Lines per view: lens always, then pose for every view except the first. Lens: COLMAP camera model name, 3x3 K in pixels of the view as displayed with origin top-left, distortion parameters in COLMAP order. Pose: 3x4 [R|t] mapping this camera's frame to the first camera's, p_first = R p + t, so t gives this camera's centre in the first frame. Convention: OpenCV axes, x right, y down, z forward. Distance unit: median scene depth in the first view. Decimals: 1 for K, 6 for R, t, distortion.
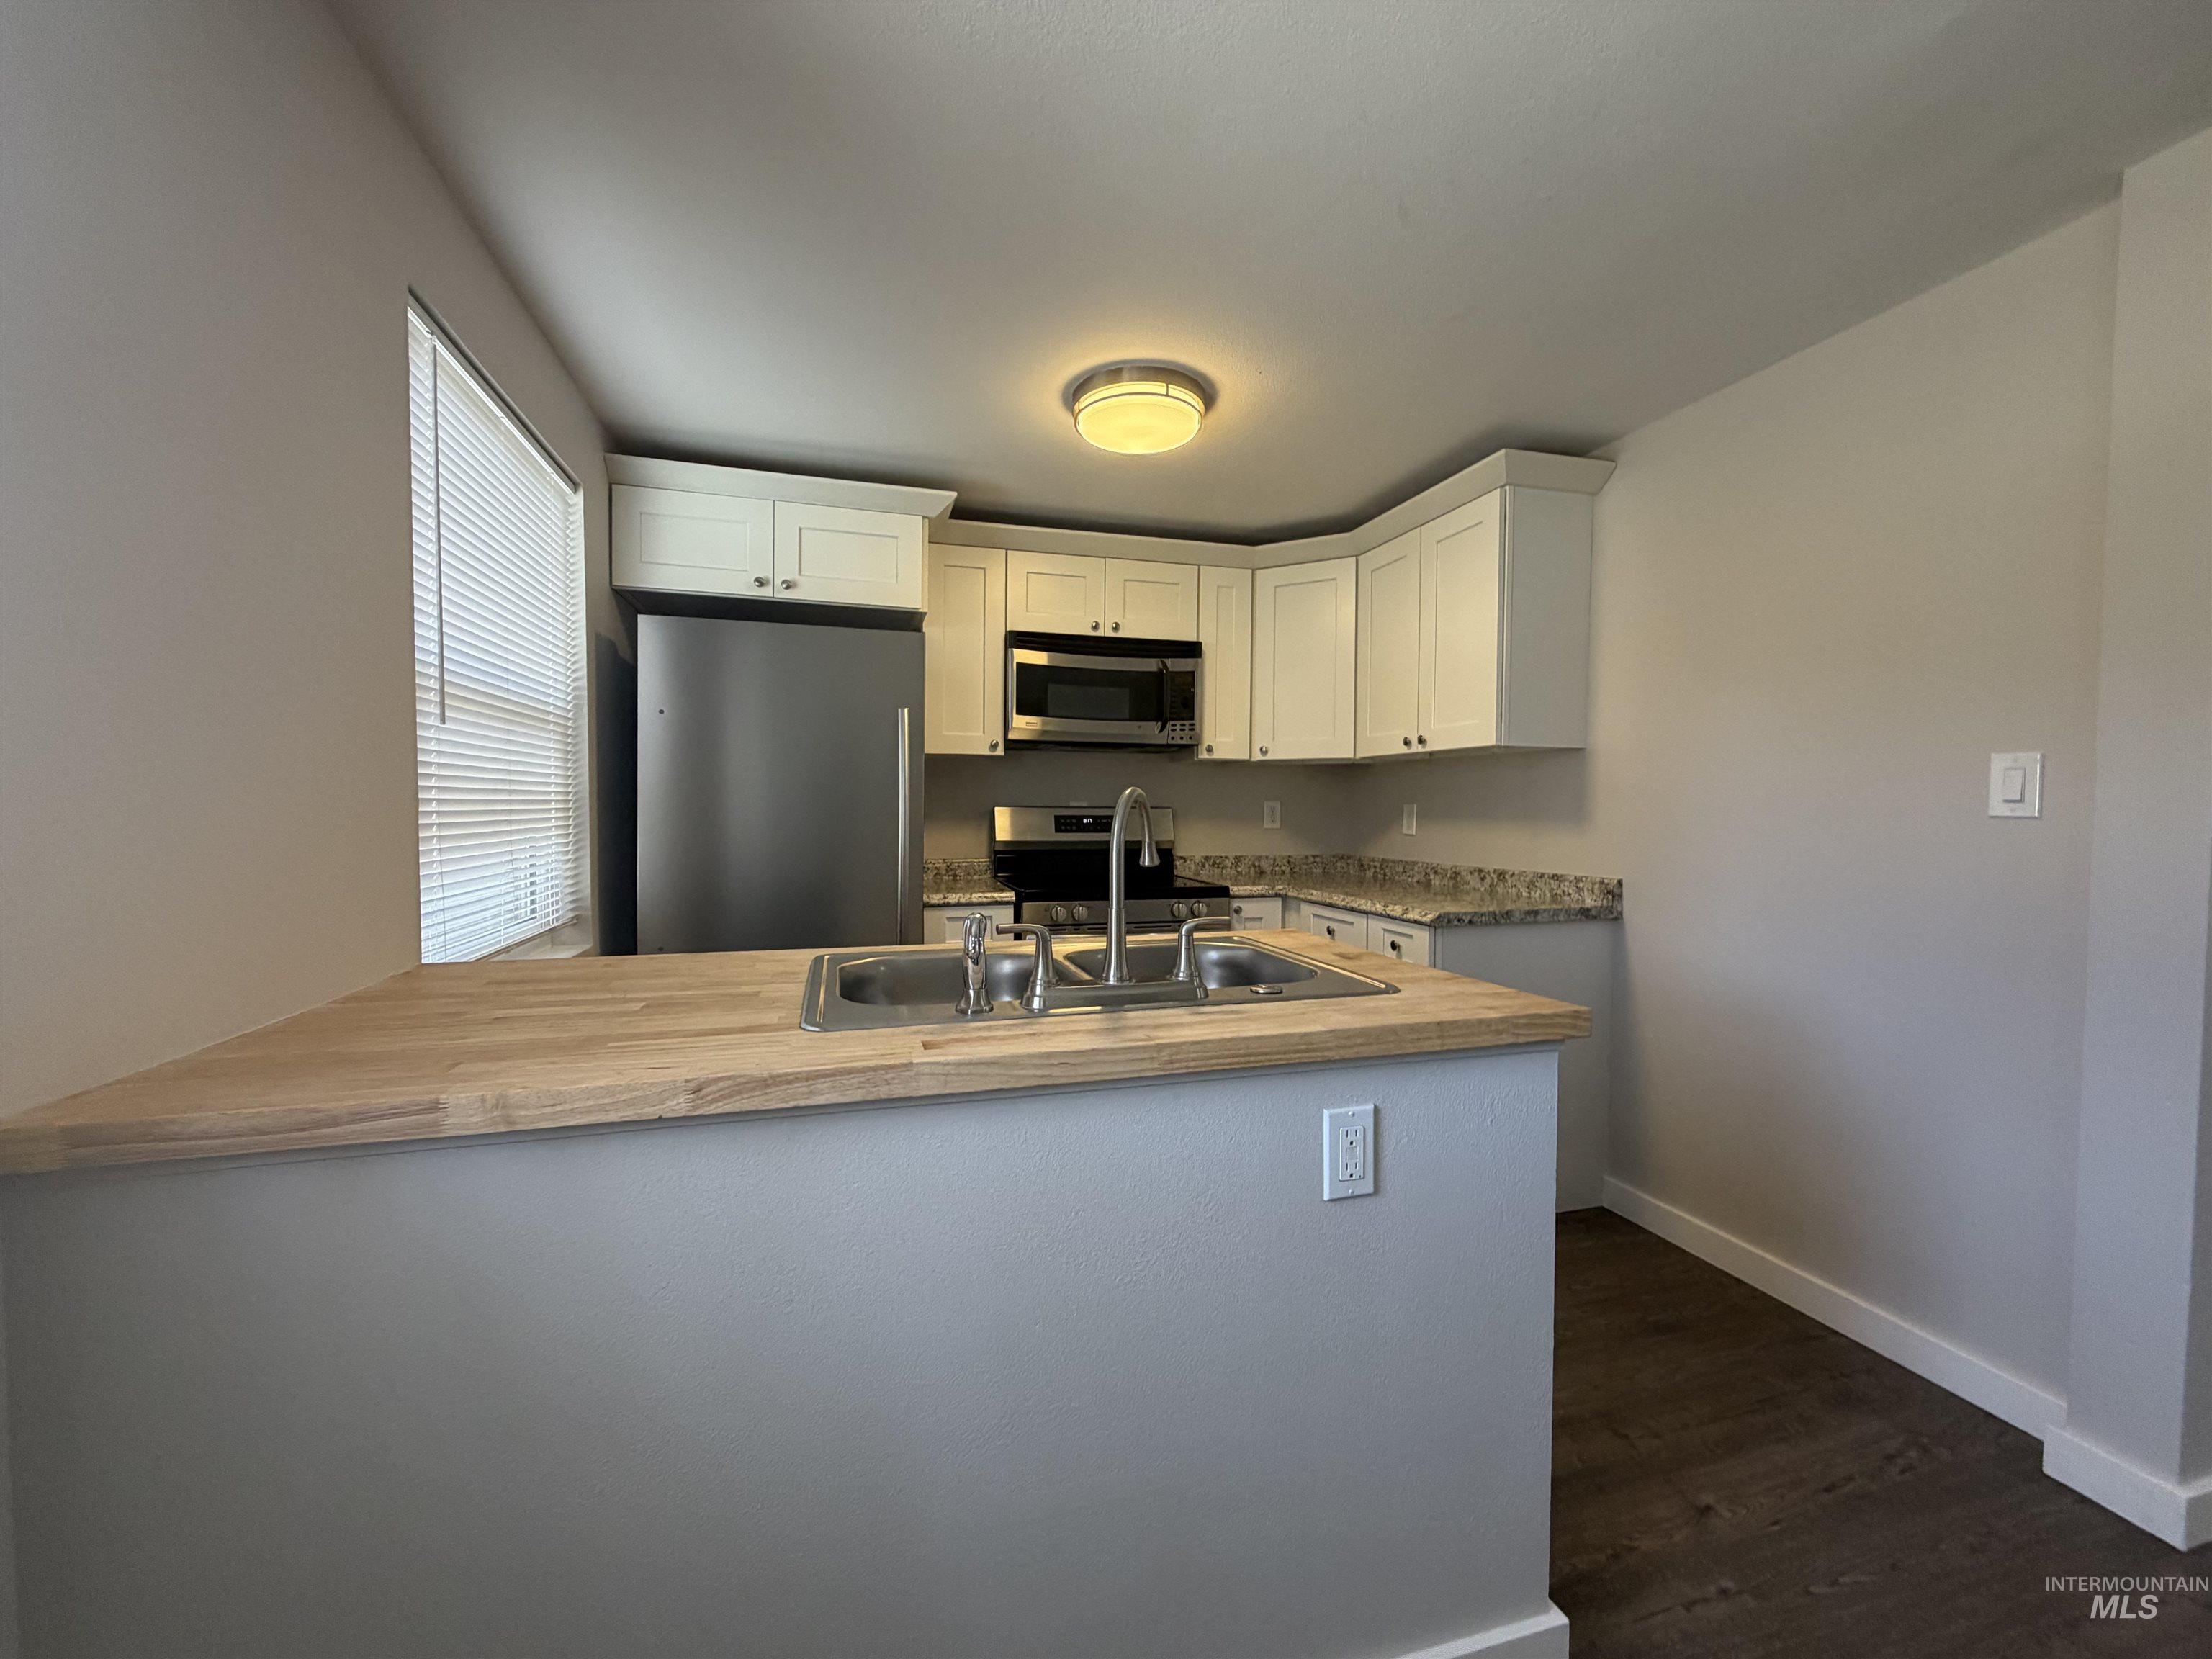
lens RADIAL K [[878.4, 0, 1102.3], [0, 878.4, 826.6], [0, 0, 1]] dist [-0.000048, 0.000741]
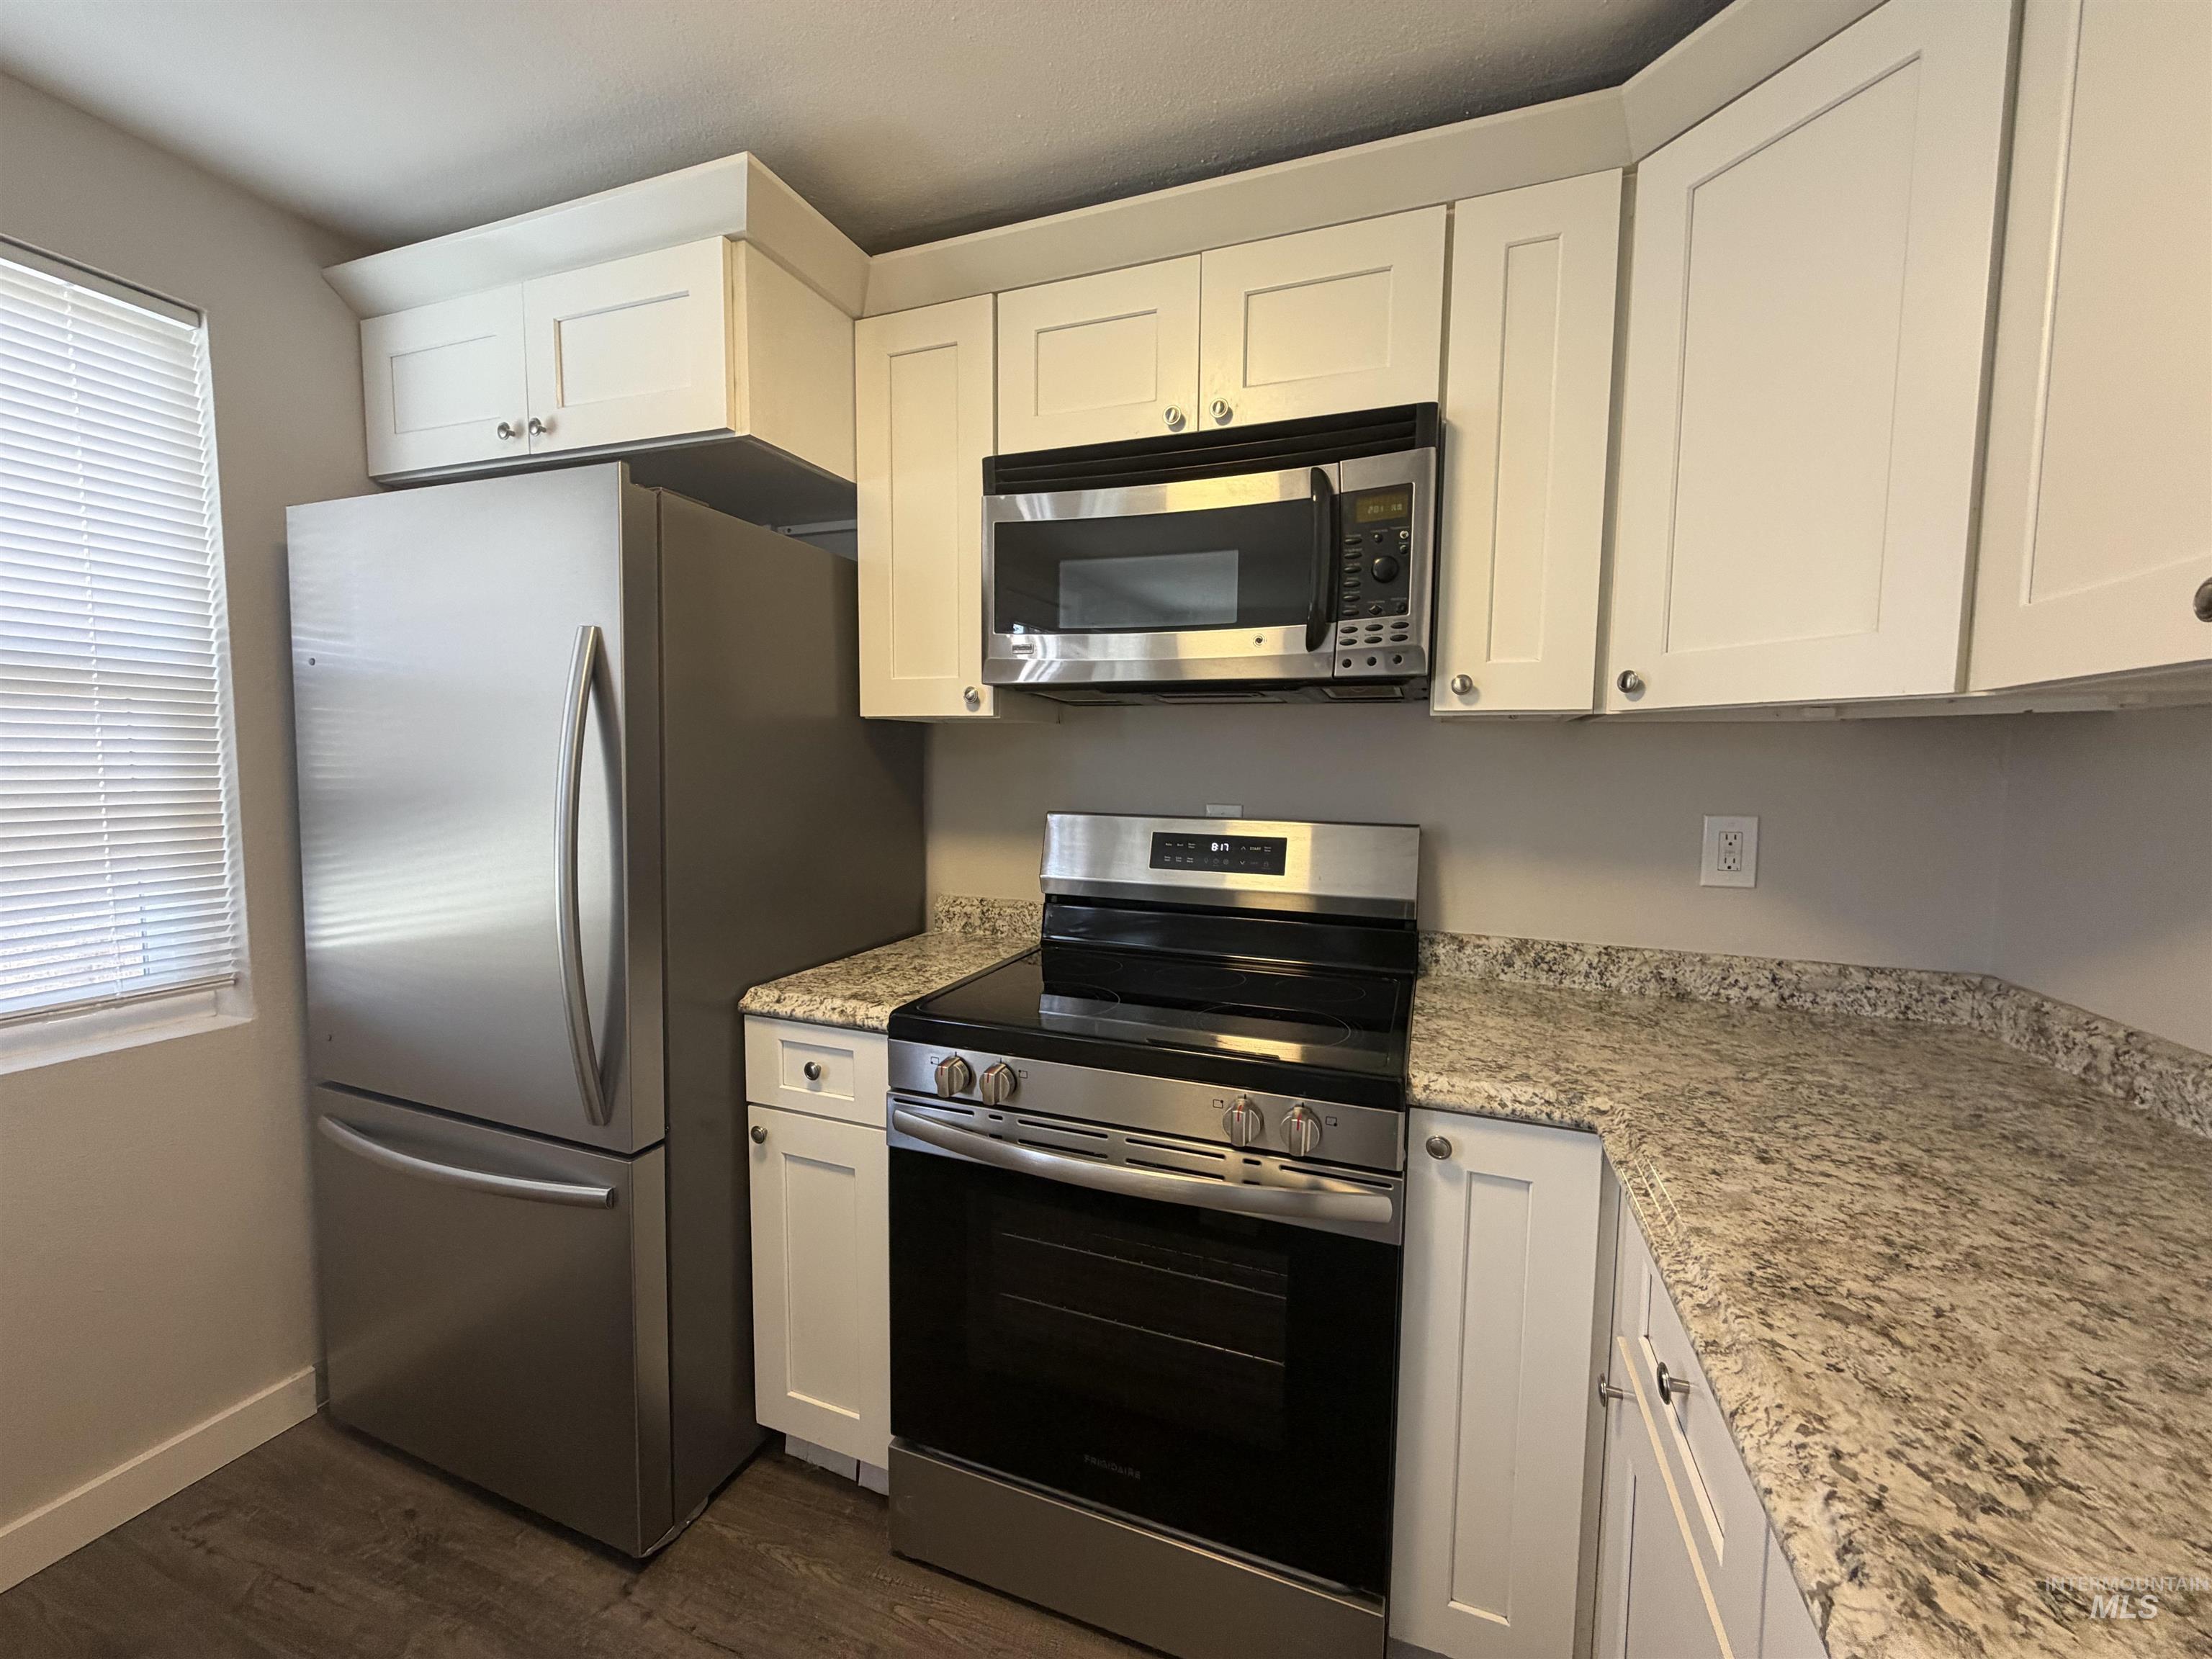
lens RADIAL K [[878.4, 0, 1103.7], [0, 878.4, 830.5], [0, 0, 1]] dist [-0.000048, 0.000741]
pose [[0.803482, 0.050483, -0.593184, 0.230703], [-0.023801, 0.998325, 0.052724, -0.041850], [0.594852, -0.028244, 0.803339, 0.601913]]
